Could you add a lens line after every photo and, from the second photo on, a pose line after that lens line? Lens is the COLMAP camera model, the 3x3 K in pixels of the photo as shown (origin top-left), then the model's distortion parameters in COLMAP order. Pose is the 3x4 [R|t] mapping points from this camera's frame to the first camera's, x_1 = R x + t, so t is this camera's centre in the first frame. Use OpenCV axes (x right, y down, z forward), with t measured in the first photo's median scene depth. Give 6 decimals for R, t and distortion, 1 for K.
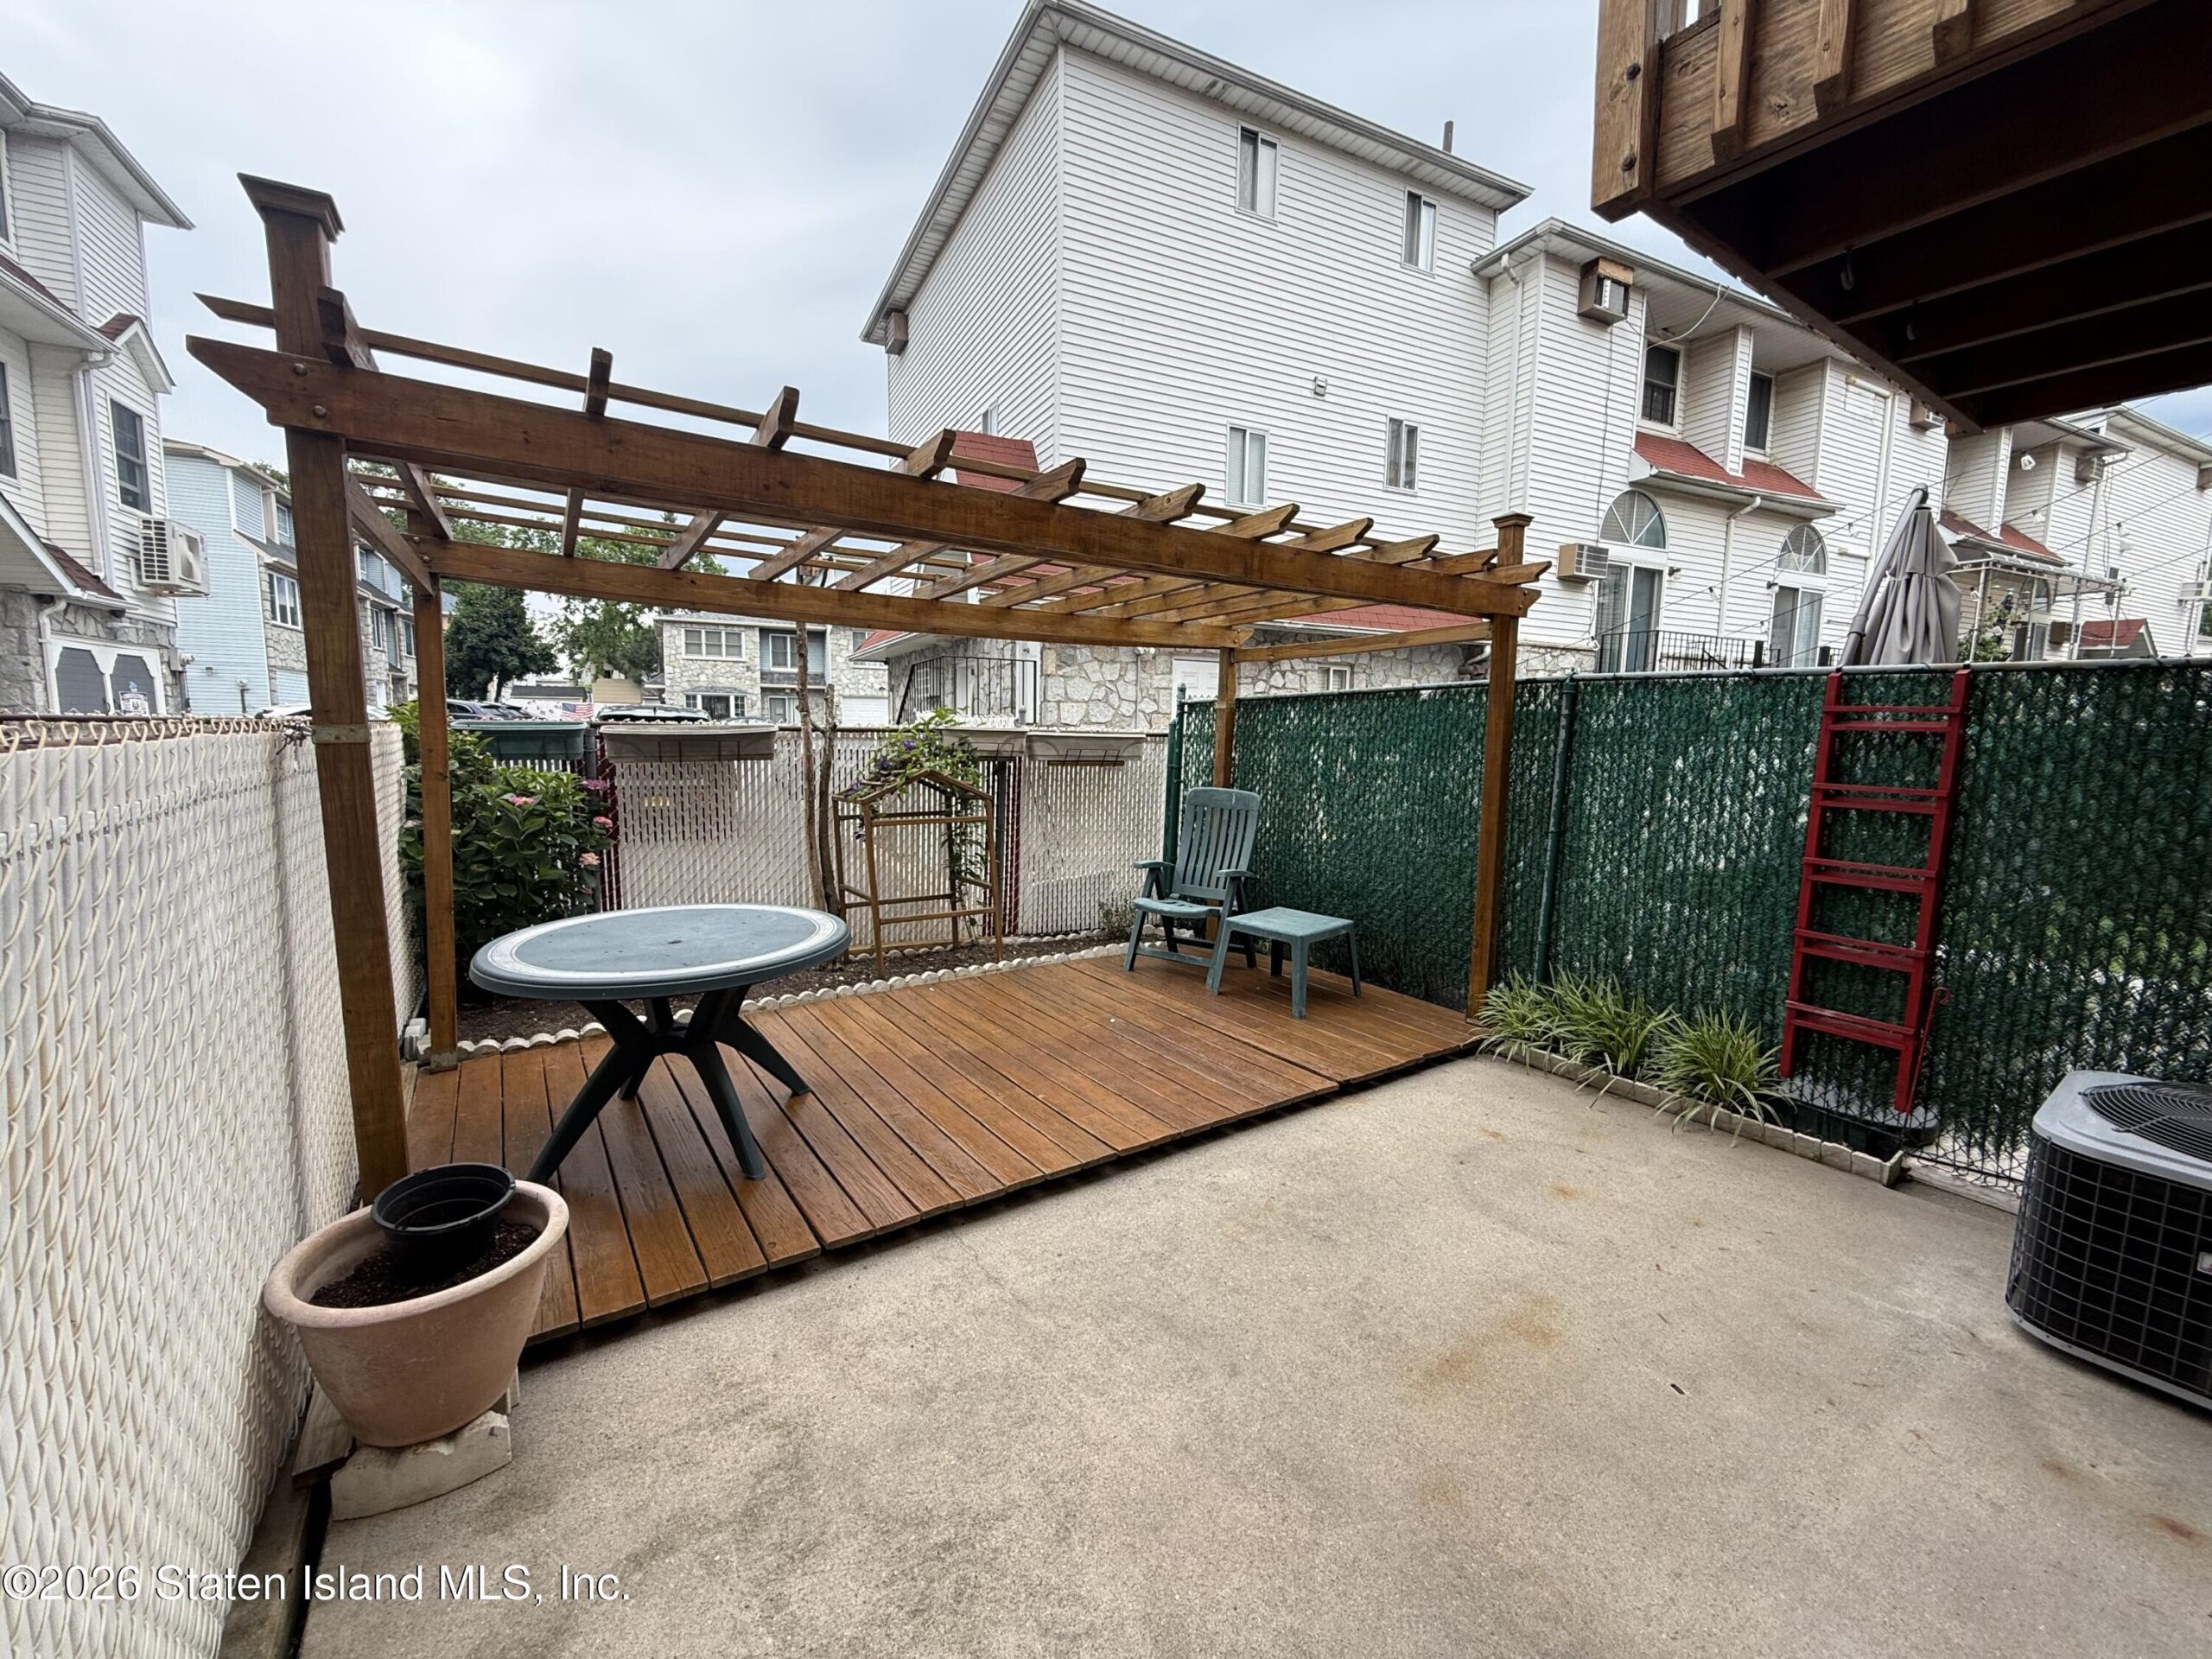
lens RADIAL K [[881.1, 0, 1104.6], [0, 881.1, 829.4], [0, 0, 1]] dist [-0.001415, -0.000061]
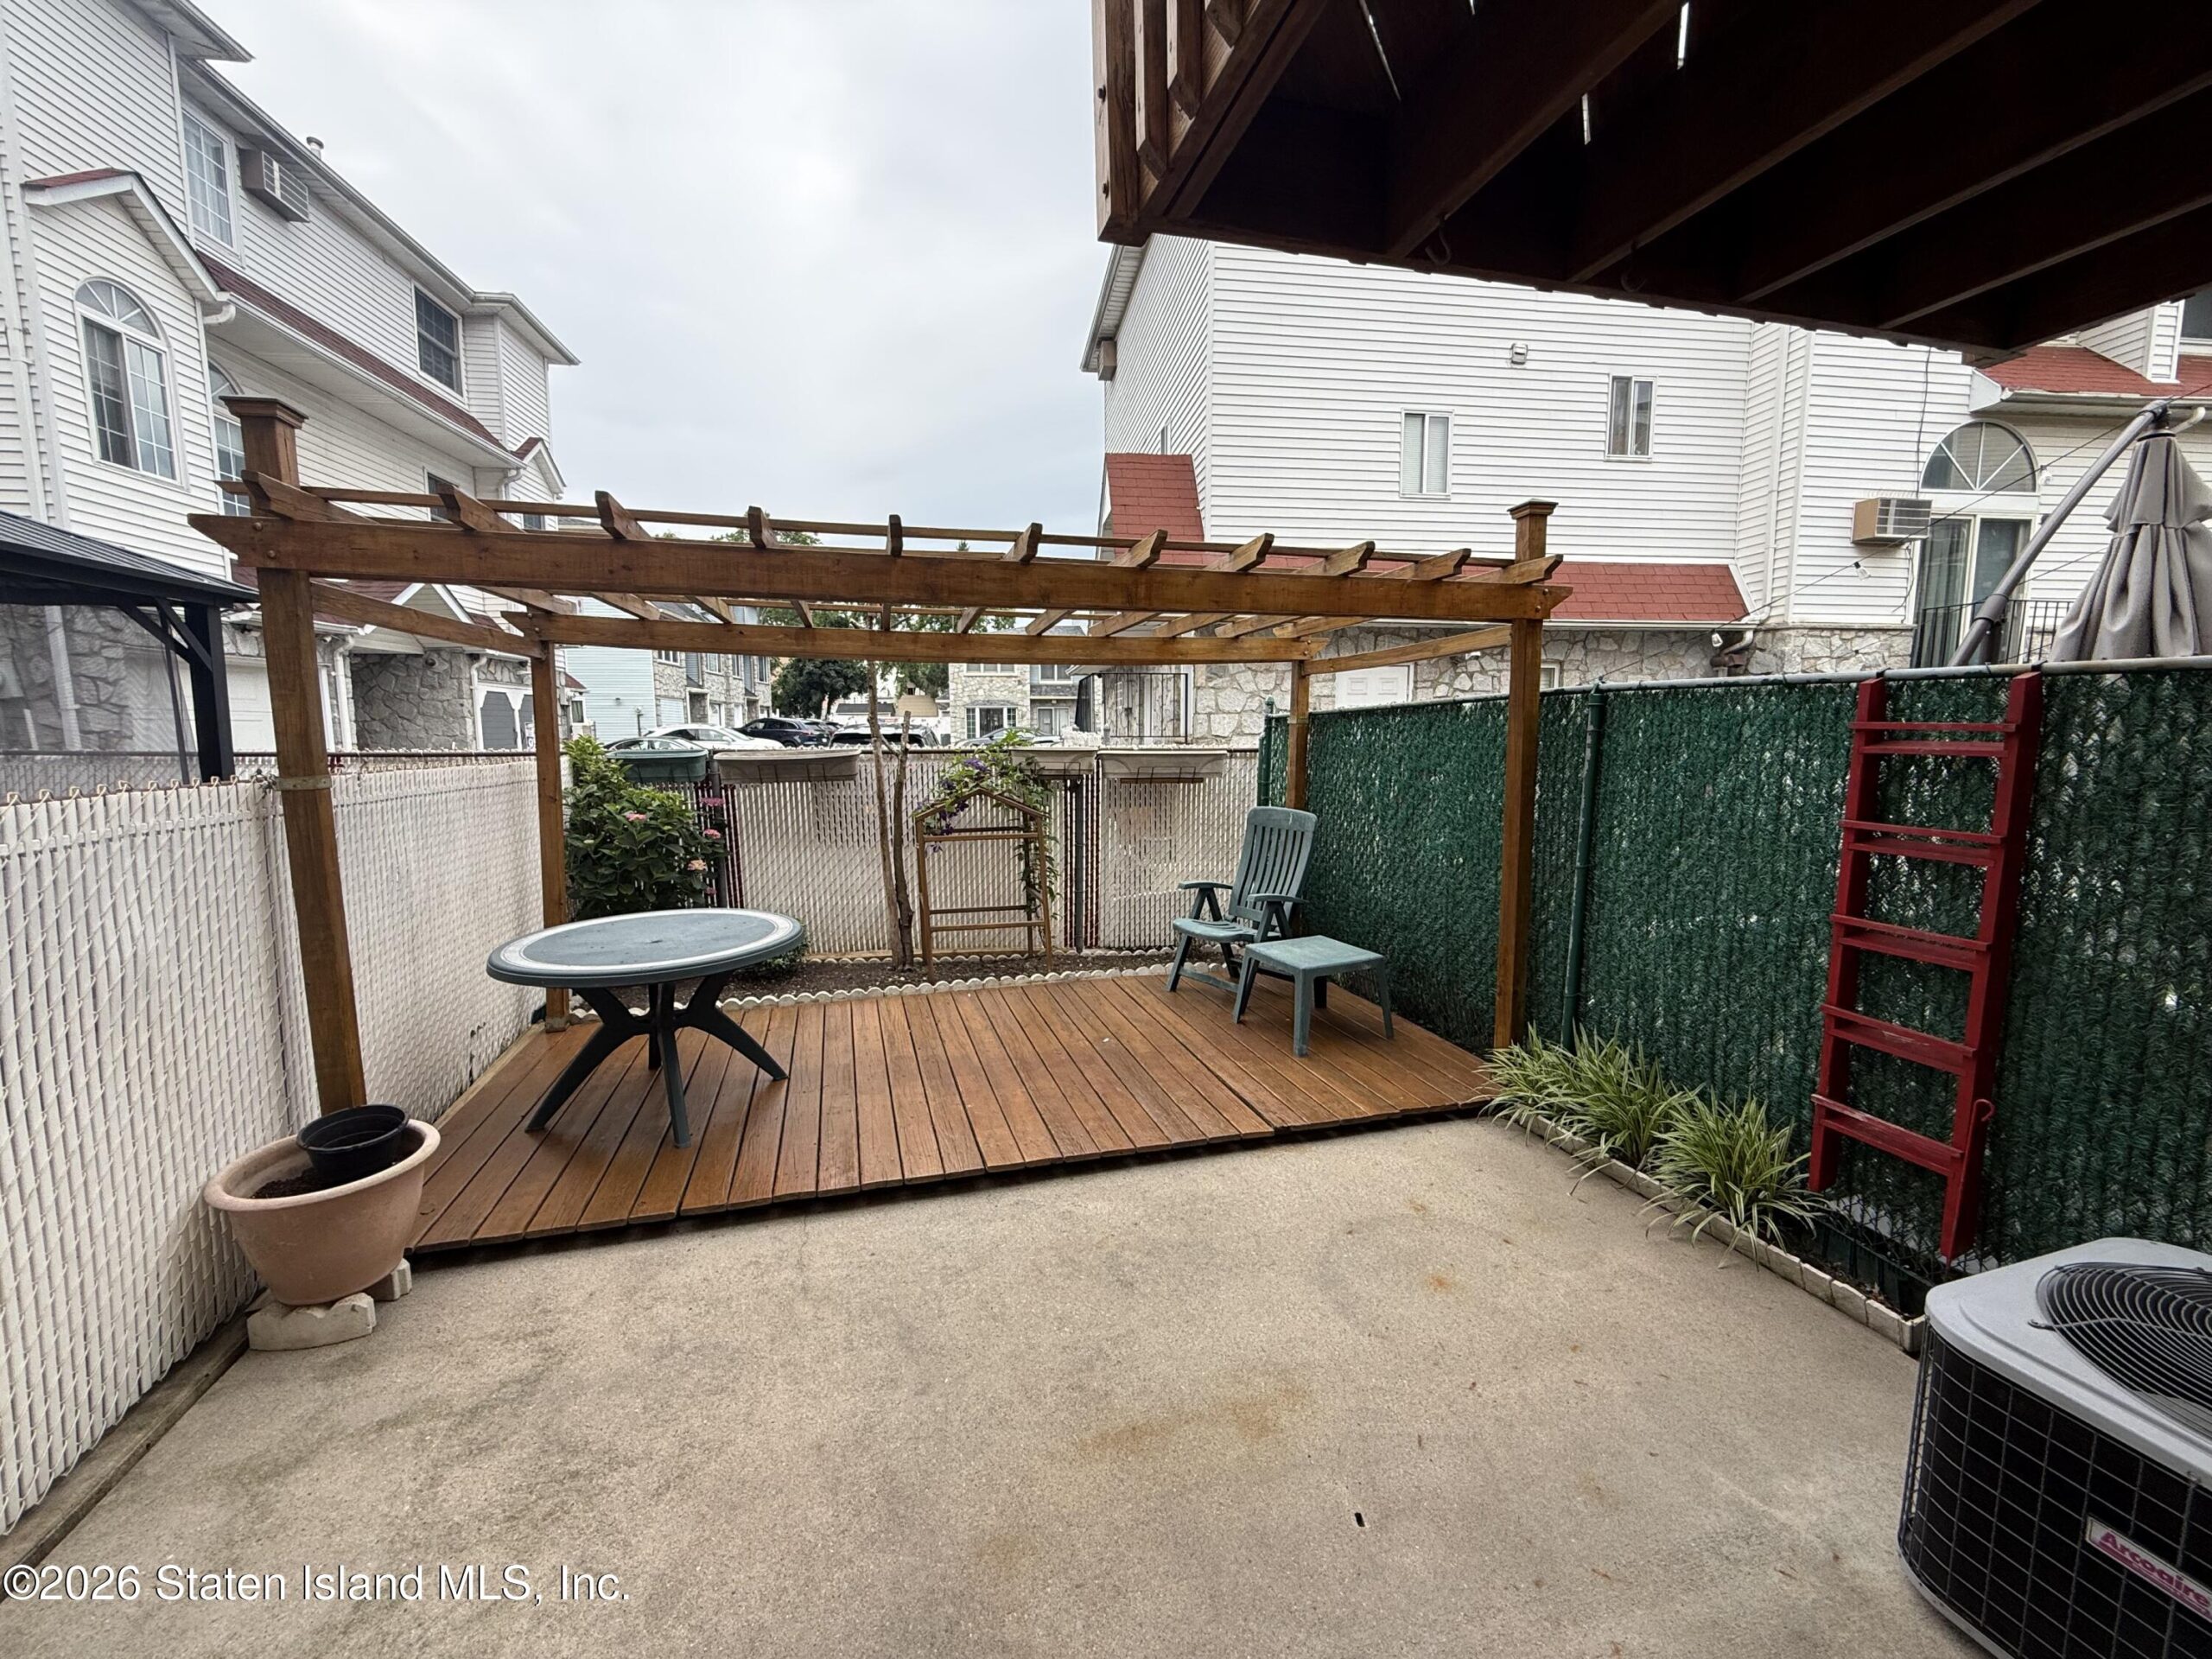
lens RADIAL K [[881.1, 0, 1100.9], [0, 881.1, 831.5], [0, 0, 1]] dist [-0.001415, -0.000061]
pose [[0.948470, 0.016982, -0.316412, 0.304428], [-0.017366, 0.999848, 0.001604, -0.023074], [0.316391, 0.003974, 0.948621, 0.035113]]
